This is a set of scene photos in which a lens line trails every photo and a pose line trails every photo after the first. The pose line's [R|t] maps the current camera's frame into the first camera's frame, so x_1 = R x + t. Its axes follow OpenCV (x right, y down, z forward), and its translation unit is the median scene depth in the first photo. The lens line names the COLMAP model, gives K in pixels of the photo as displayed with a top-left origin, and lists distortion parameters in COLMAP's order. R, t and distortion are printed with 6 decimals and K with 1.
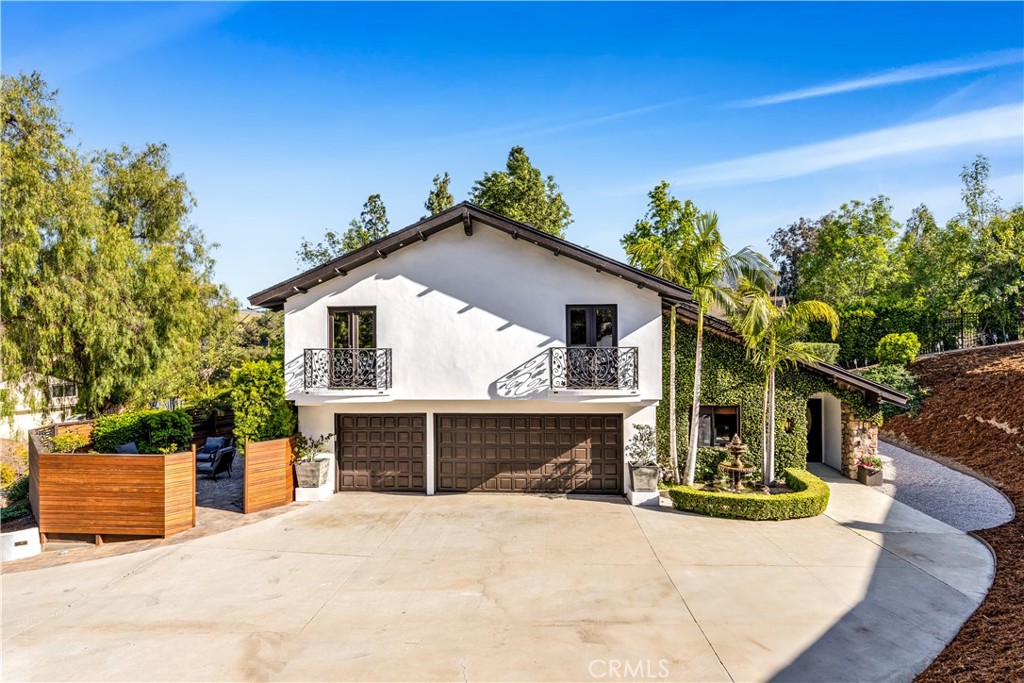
lens RADIAL K [[563.2, 0, 512.0], [0, 563.2, 341.5], [0, 0, 1]] dist [-0.016135, 0.018405]
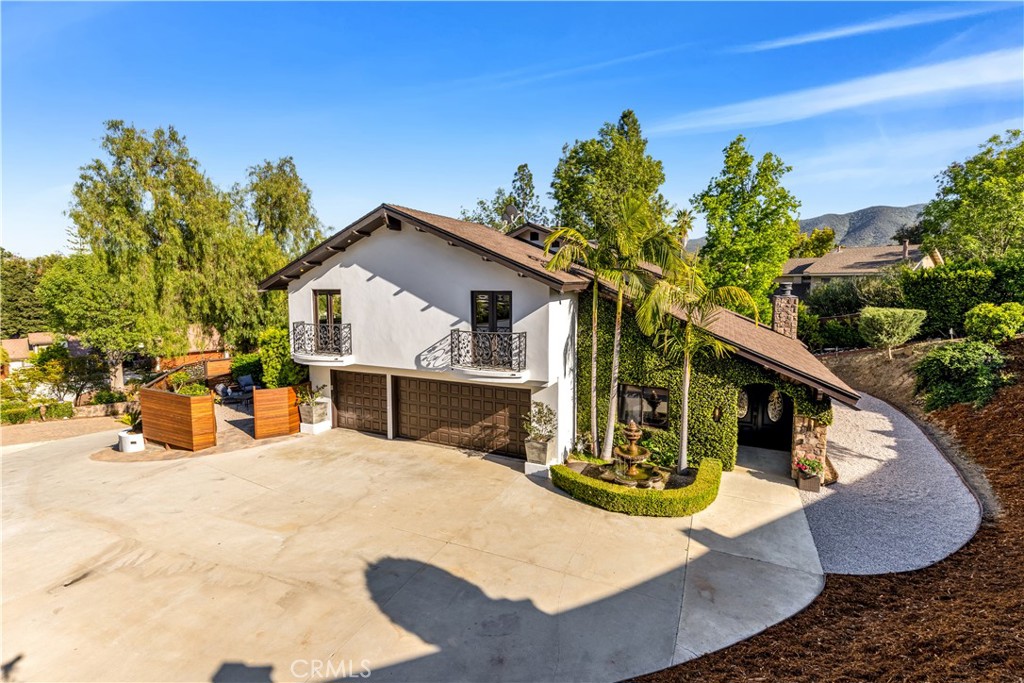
lens RADIAL K [[472.2, 0, 514.5], [0, 472.2, 323.6], [0, 0, 1]] dist [0.010344, 0.000004]
pose [[0.929259, 0.036096, -0.367661, 0.511242], [-0.001172, 0.995498, 0.094772, -0.087135], [0.369427, -0.087637, 0.925118, 0.156504]]
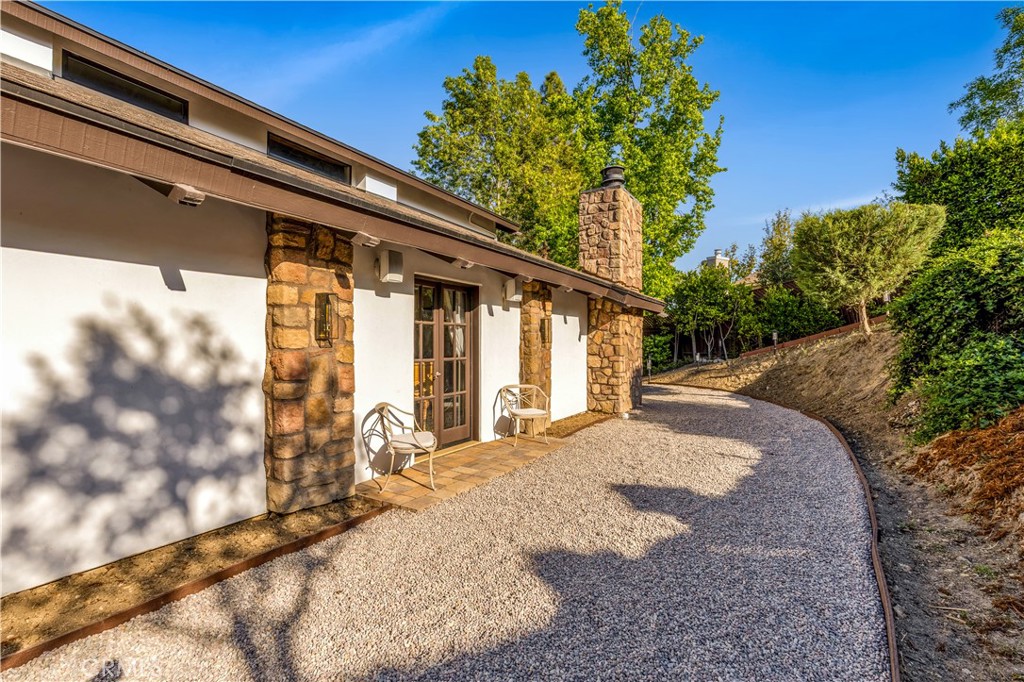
lens RADIAL K [[459.9, 0, 512.0], [0, 459.9, 341.0], [0, 0, 1]] dist [0.007471, 0.000119]
pose [[0.878520, 0.000307, -0.477705, 0.950438], [-0.002922, 0.999985, -0.004730, 0.181713], [0.477696, 0.005551, 0.878508, 1.221164]]
